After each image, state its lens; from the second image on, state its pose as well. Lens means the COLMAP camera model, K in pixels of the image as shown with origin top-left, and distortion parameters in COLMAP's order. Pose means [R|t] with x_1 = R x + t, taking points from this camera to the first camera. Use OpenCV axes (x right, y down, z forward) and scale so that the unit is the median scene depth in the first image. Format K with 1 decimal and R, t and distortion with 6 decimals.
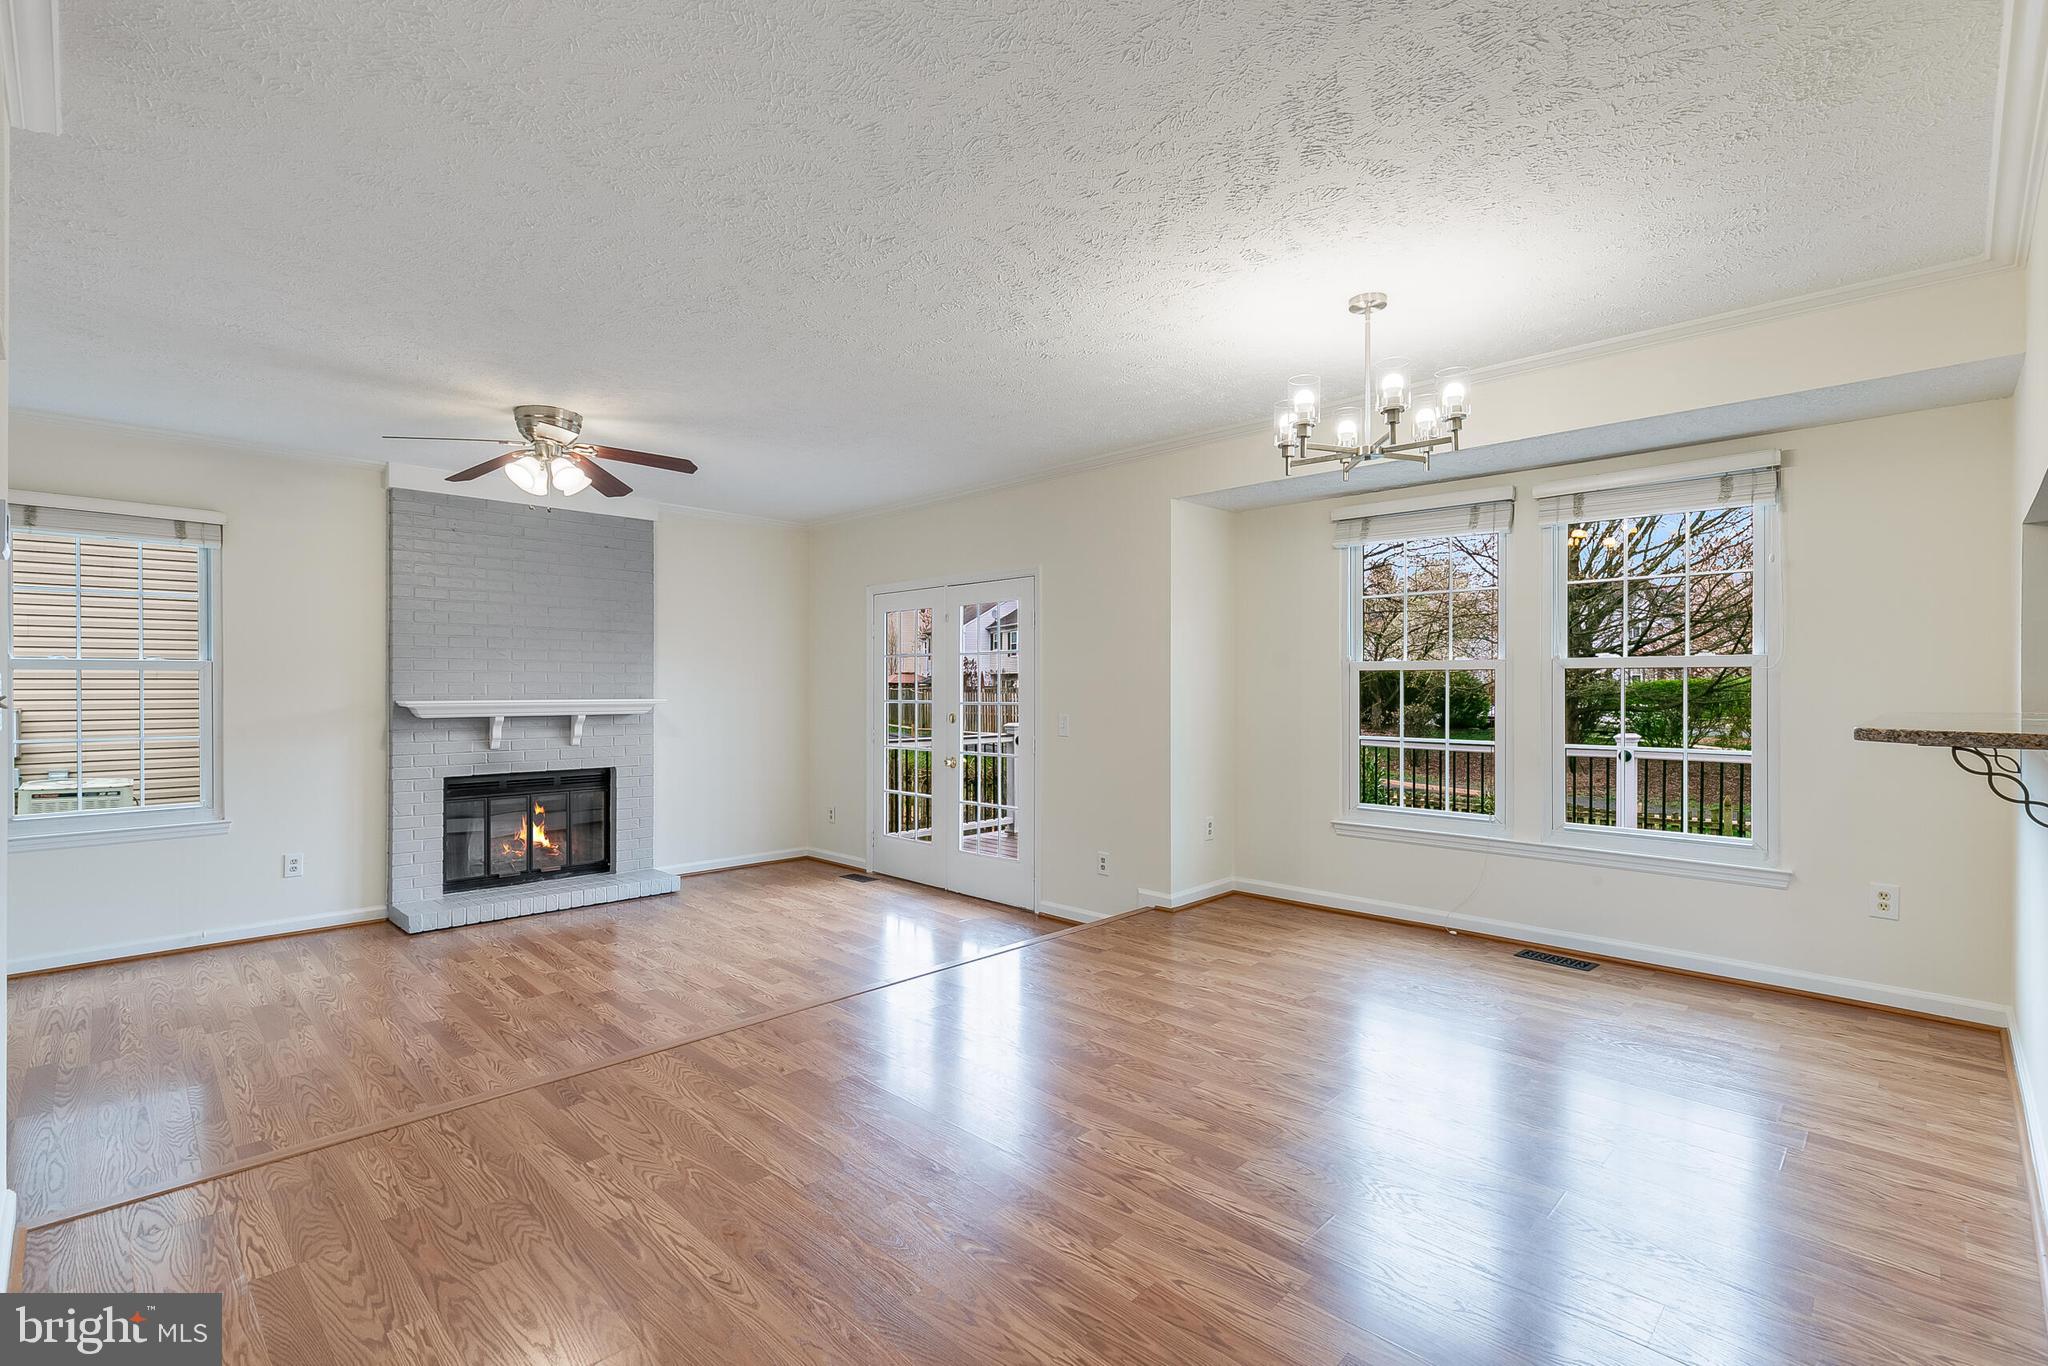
lens RADIAL K [[922.7, 0, 1018.7], [0, 922.7, 689.0], [0, 0, 1]] dist [0.010203, -0.003148]
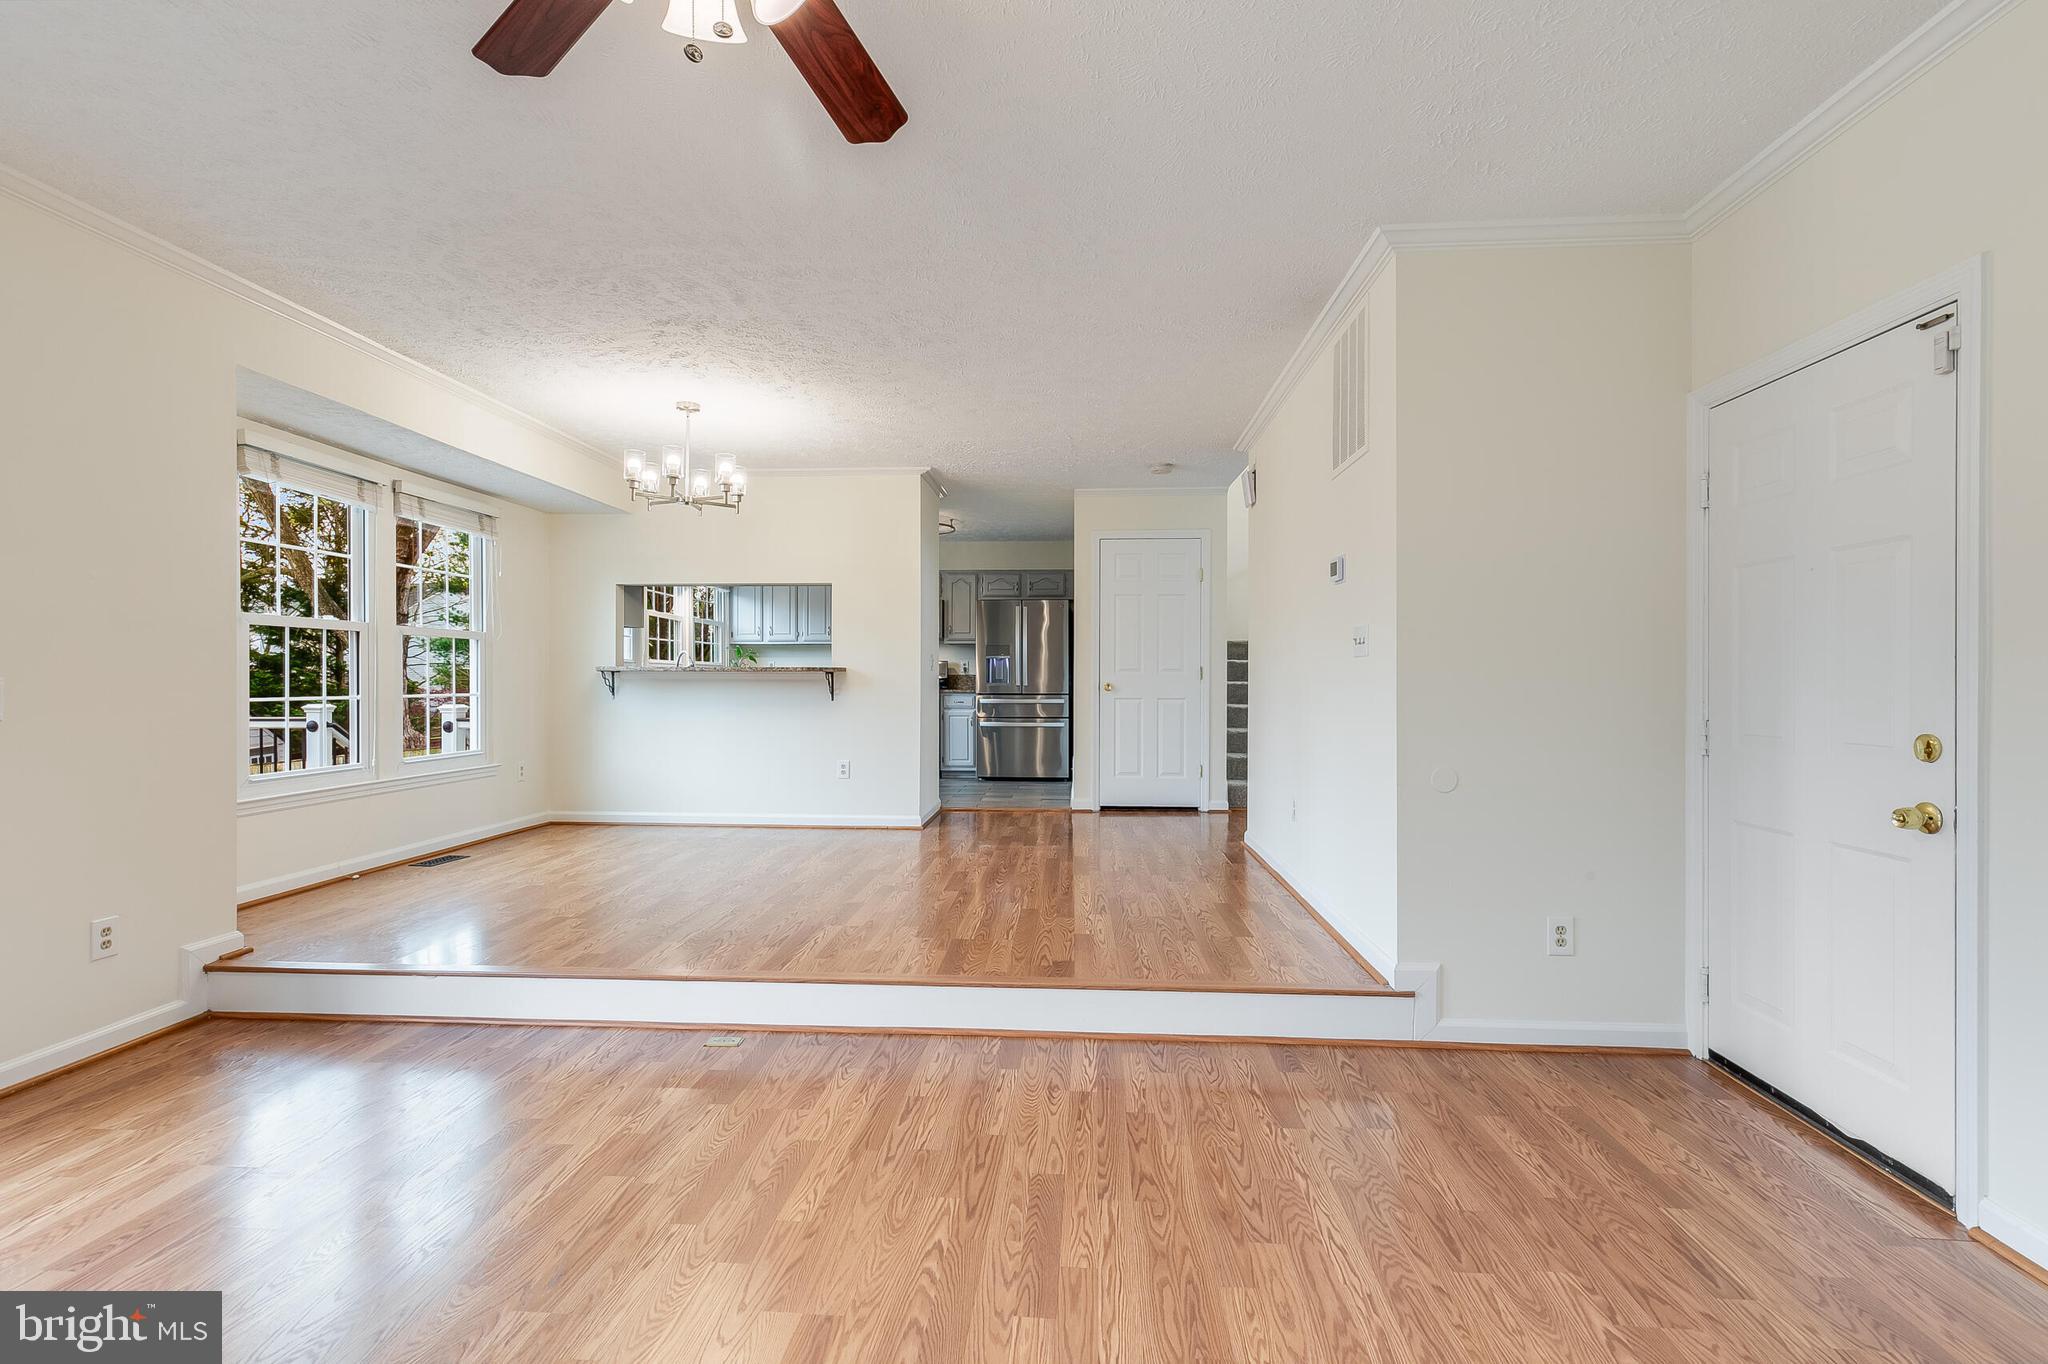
lens RADIAL K [[922.7, 0, 1020.4], [0, 922.7, 680.7], [0, 0, 1]] dist [0.010203, -0.003148]
pose [[-0.656649, 0.000255, 0.754196, -0.715320], [0.002669, 0.999994, 0.001986, 0.032433], [-0.754191, 0.003317, -0.656646, 0.960041]]
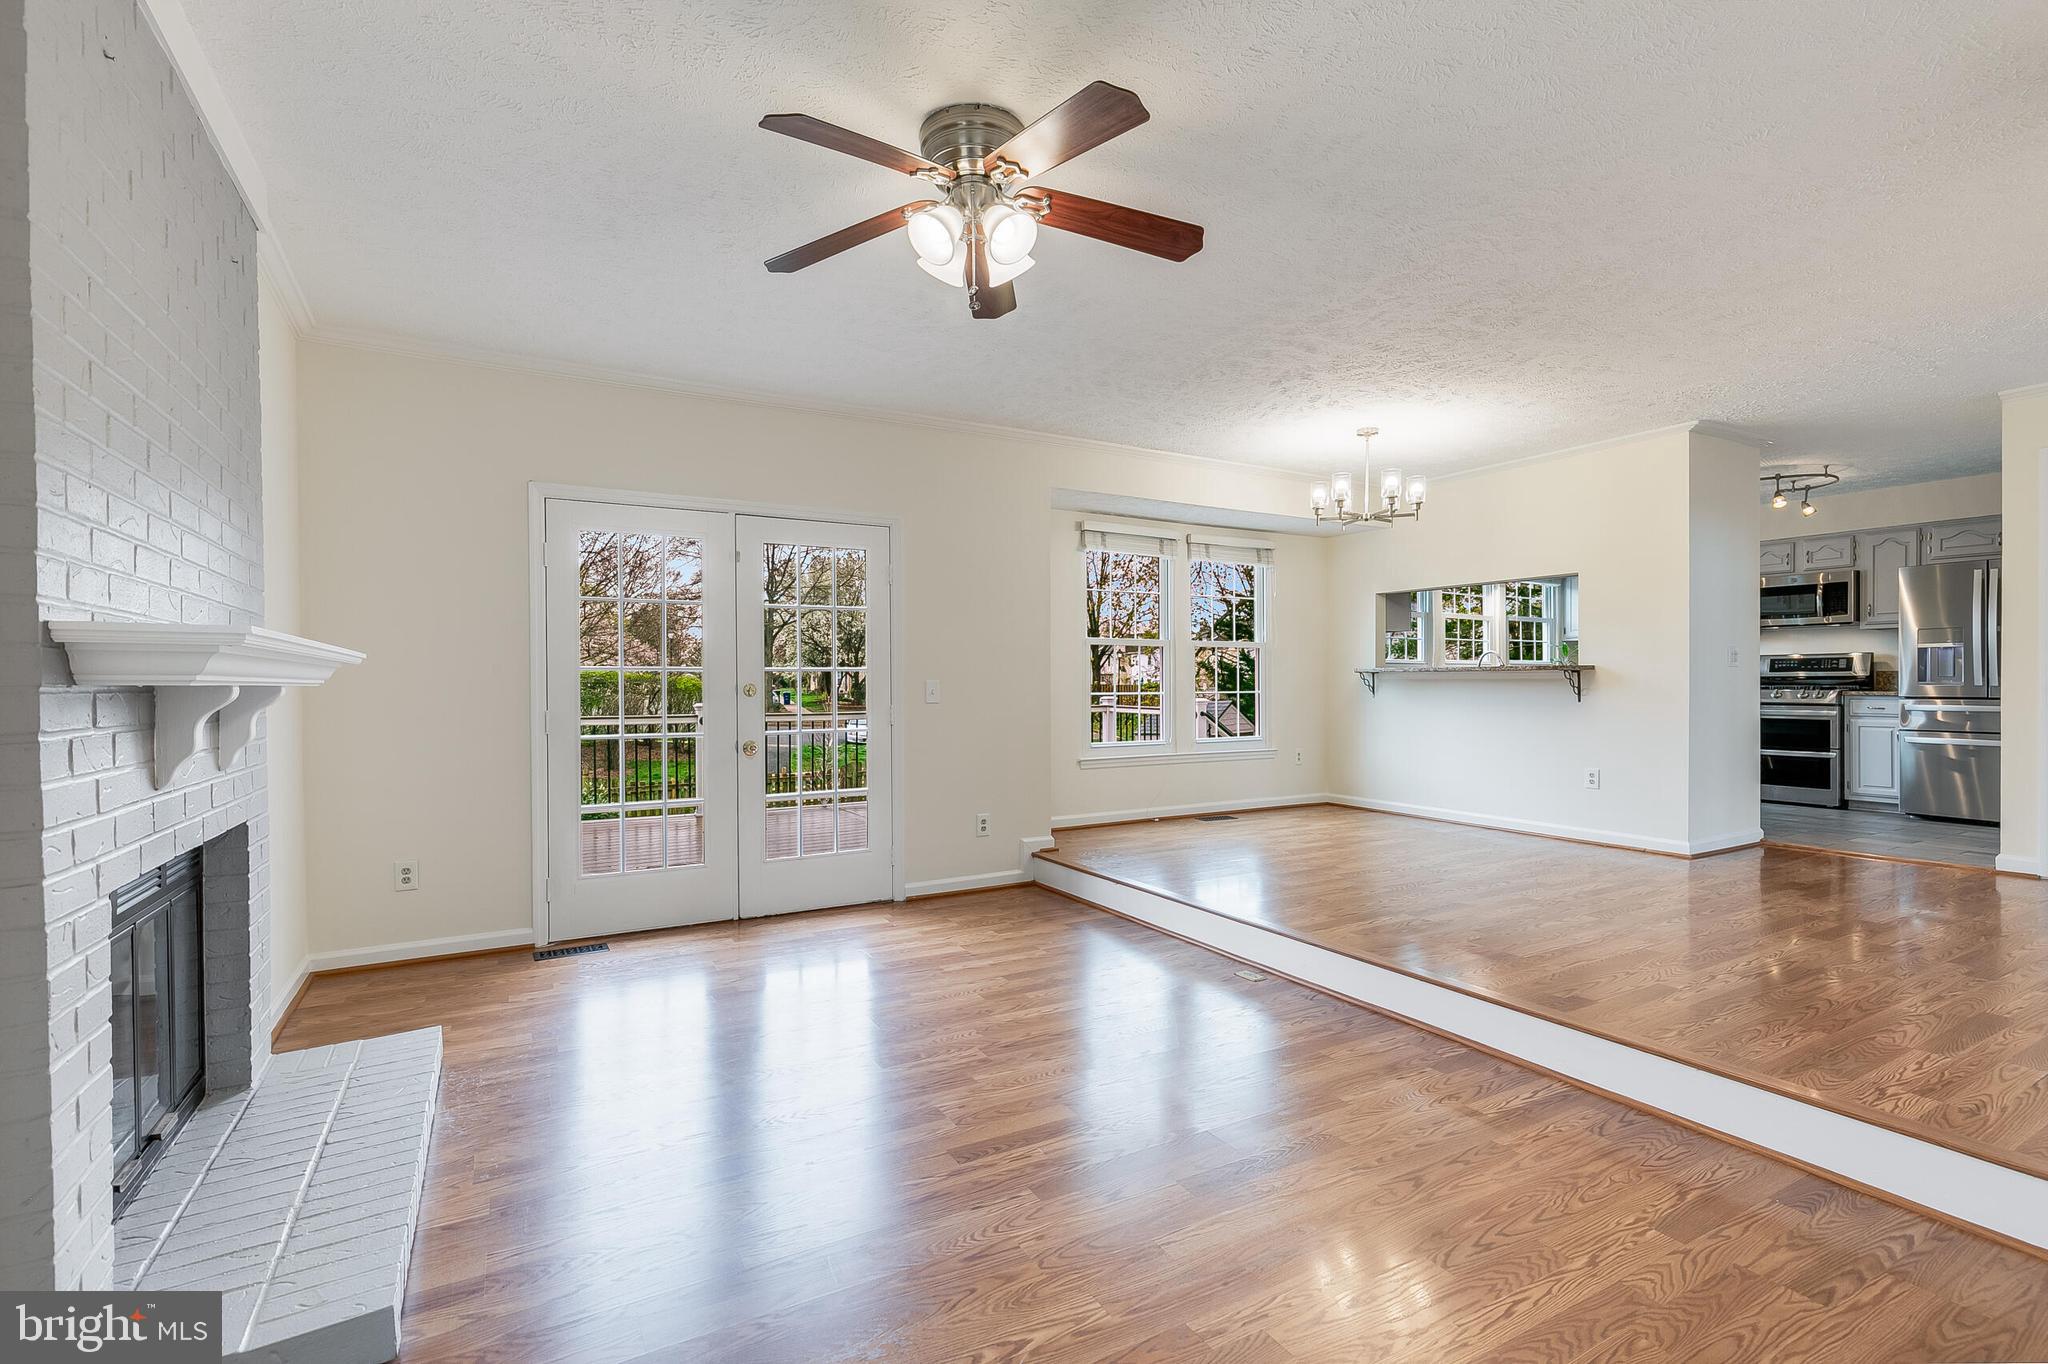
lens RADIAL K [[922.7, 0, 1018.1], [0, 922.7, 686.3], [0, 0, 1]] dist [0.010203, -0.003148]
pose [[0.267671, -0.004781, 0.963498, -0.889524], [0.007033, 0.999971, 0.003008, 0.033733], [-0.963485, 0.005971, 0.267697, 0.696057]]
